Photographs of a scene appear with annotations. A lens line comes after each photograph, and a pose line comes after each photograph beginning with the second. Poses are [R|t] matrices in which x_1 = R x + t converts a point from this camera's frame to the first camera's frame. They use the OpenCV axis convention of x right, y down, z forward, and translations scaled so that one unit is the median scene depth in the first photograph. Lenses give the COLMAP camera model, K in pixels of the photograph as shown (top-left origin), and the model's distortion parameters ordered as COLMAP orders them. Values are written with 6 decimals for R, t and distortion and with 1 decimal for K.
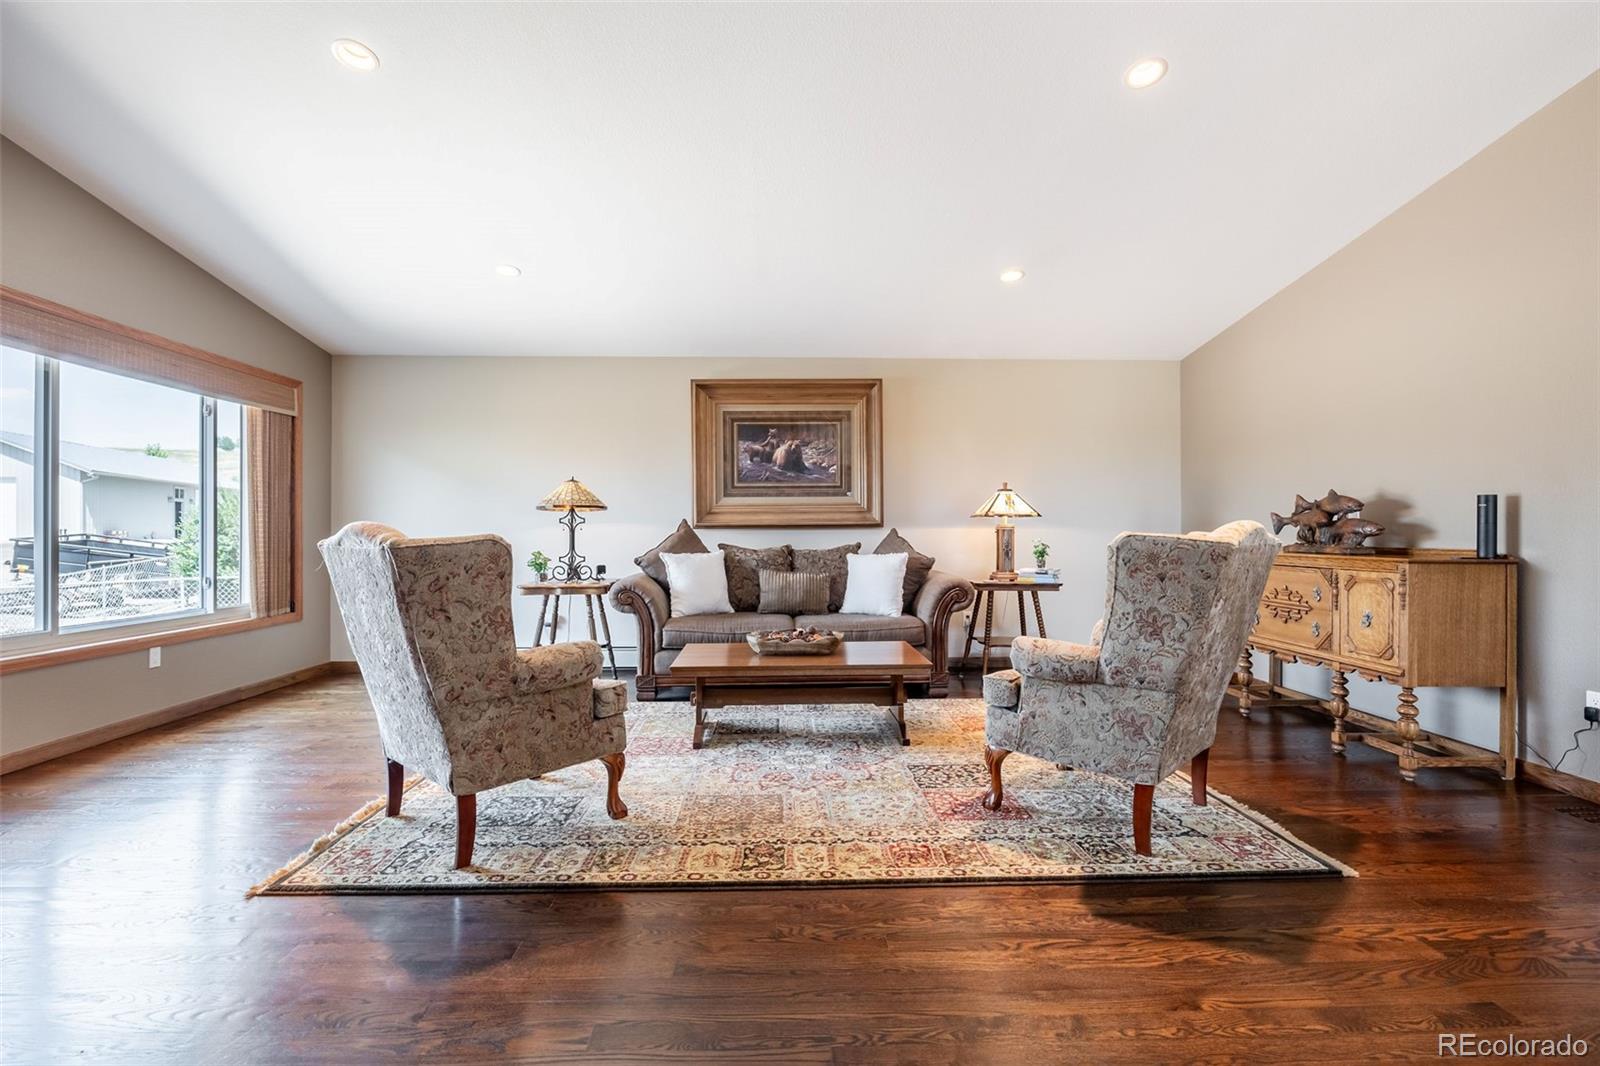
lens RADIAL K [[733.1, 0, 803.1], [0, 733.1, 533.0], [0, 0, 1]] dist [0.003090, 0.000324]
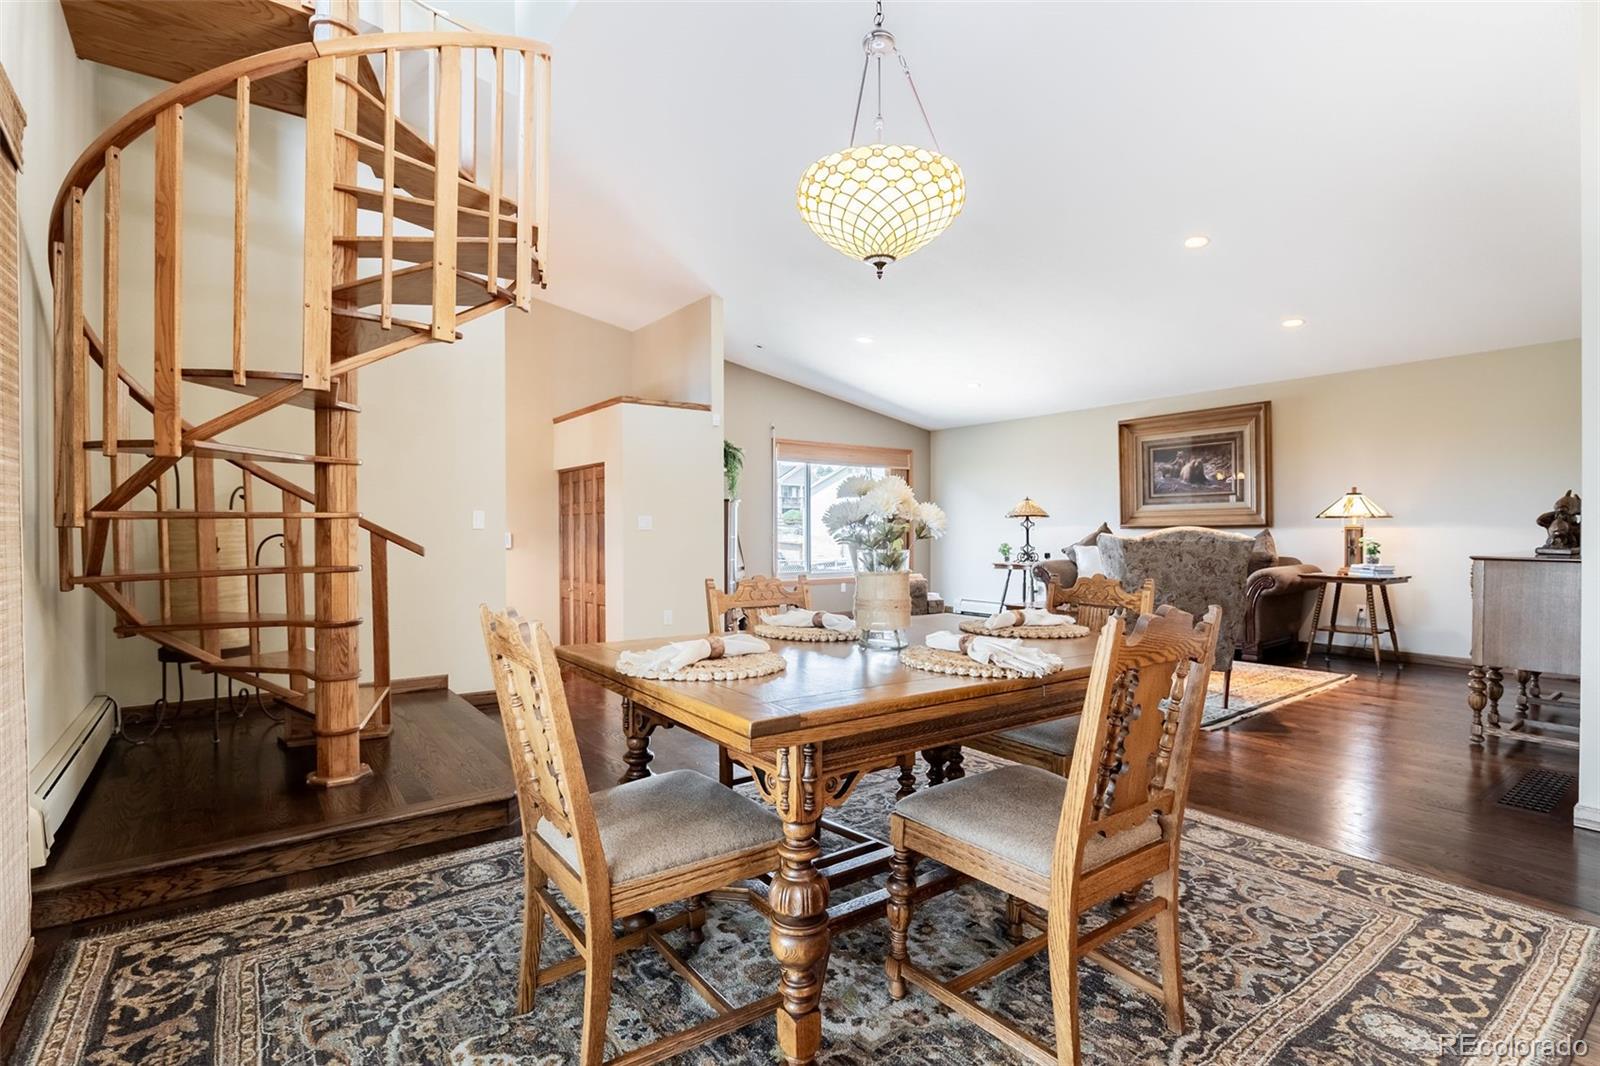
lens RADIAL K [[762.1, 0, 797.4], [0, 762.1, 535.1], [0, 0, 1]] dist [0.001839, 0.000184]
pose [[0.583371, 0.004742, -0.812192, 0.670594], [0.002209, 0.999970, 0.007425, -0.005856], [0.812203, -0.006126, 0.583343, -0.341031]]
